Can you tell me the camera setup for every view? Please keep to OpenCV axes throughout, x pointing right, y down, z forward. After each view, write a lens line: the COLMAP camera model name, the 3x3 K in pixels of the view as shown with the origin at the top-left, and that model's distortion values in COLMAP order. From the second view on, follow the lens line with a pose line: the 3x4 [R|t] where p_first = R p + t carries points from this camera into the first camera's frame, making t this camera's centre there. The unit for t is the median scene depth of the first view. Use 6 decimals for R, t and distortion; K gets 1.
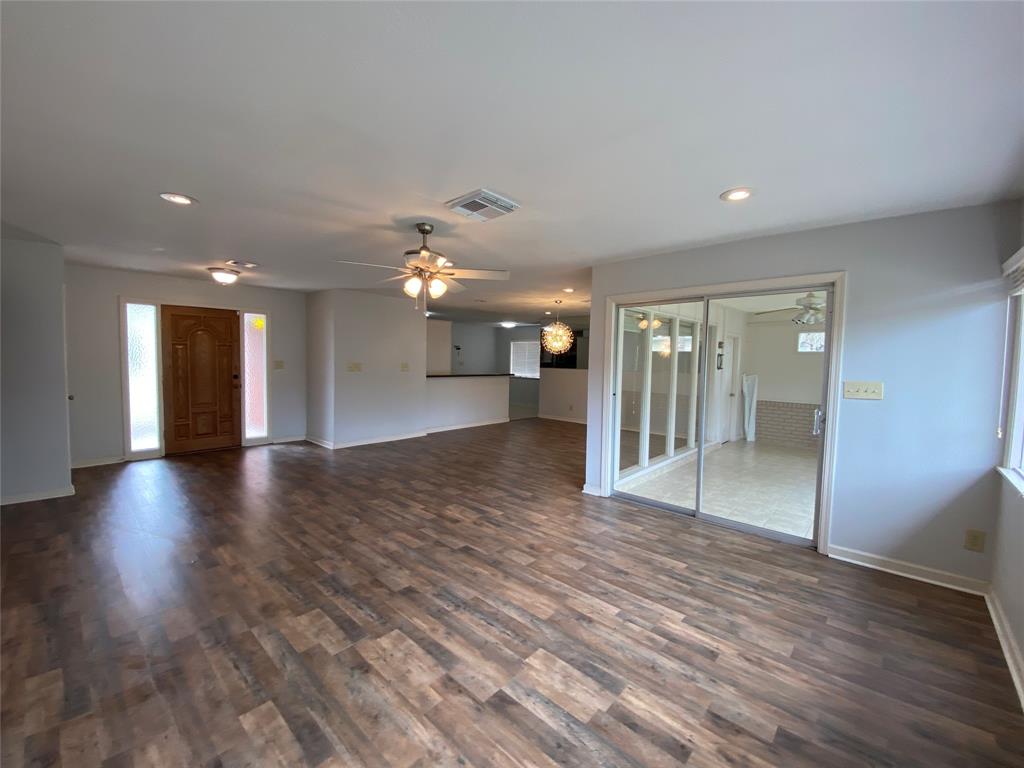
lens RADIAL K [[412.0, 0, 510.7], [0, 412.0, 379.8], [0, 0, 1]] dist [0.026255, -0.028149]
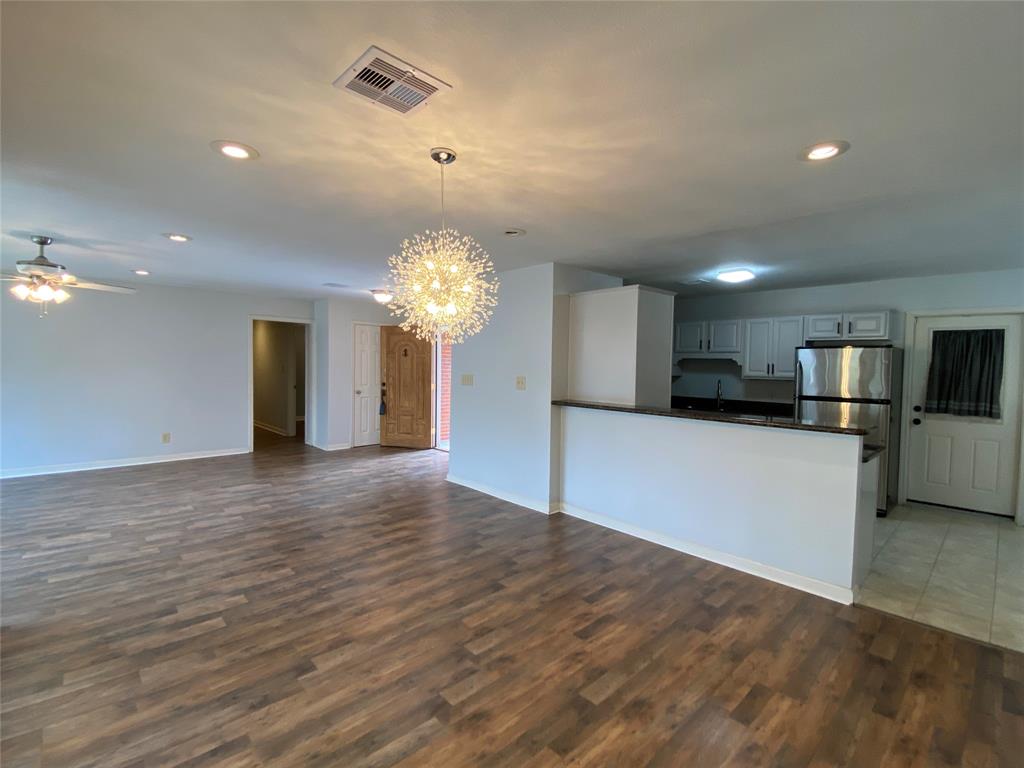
lens RADIAL K [[473.7, 0, 516.6], [0, 473.7, 381.3], [0, 0, 1]] dist [0.019972, -0.022261]
pose [[-0.069798, 0.013572, -0.997469, 0.666796], [-0.069452, 0.997415, 0.018432, -0.072785], [0.995141, 0.070563, -0.068675, 1.656356]]
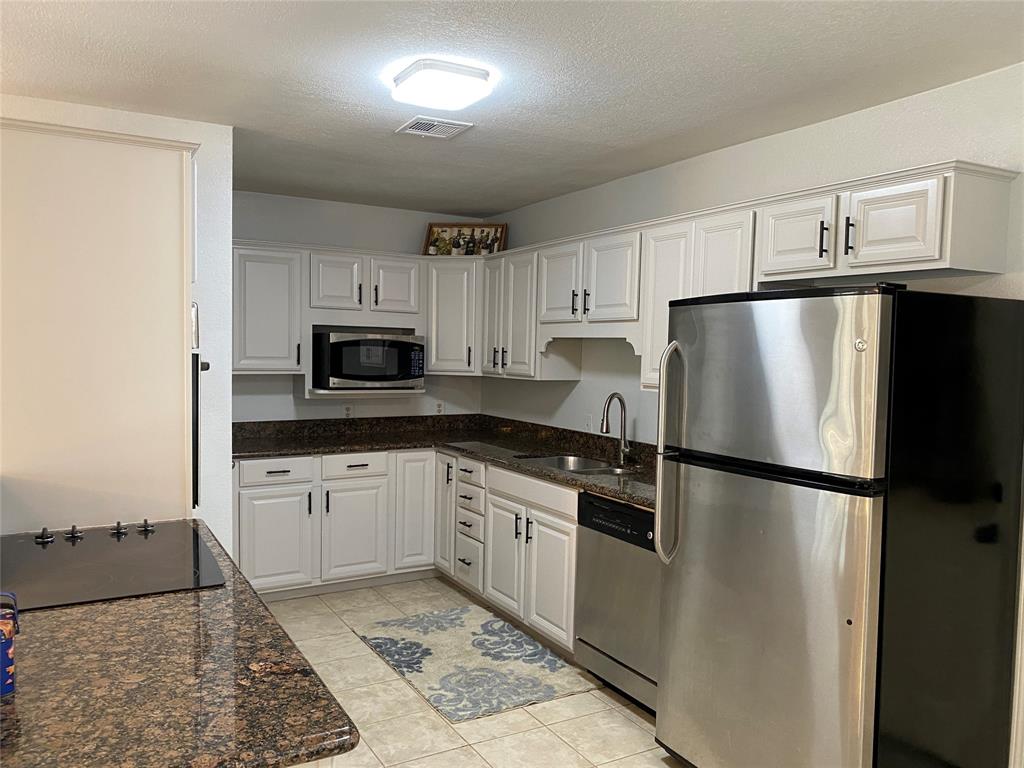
lens RADIAL K [[784.0, 0, 495.8], [0, 784.0, 392.3], [0, 0, 1]] dist [0.011407, -0.001763]
pose [[-0.317489, 0.025063, -0.947931, 0.108475], [-0.072717, 0.996064, 0.050691, -0.129614], [0.945470, 0.085024, -0.314417, 2.314495]]
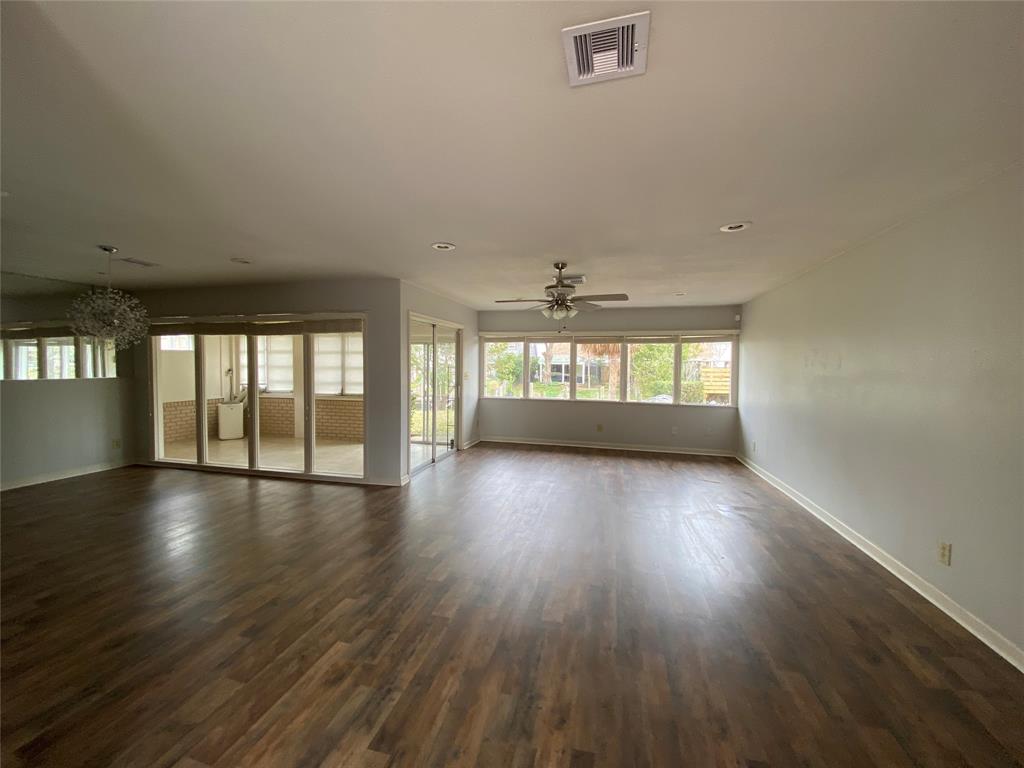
lens RADIAL K [[410.8, 0, 512.1], [0, 410.8, 392.5], [0, 0, 1]] dist [0.042146, -0.027986]
pose [[-0.475625, -0.083189, 0.875706, -0.903726], [0.027737, 0.993605, 0.109454, -0.086770], [-0.879211, 0.076348, -0.470276, 1.234145]]
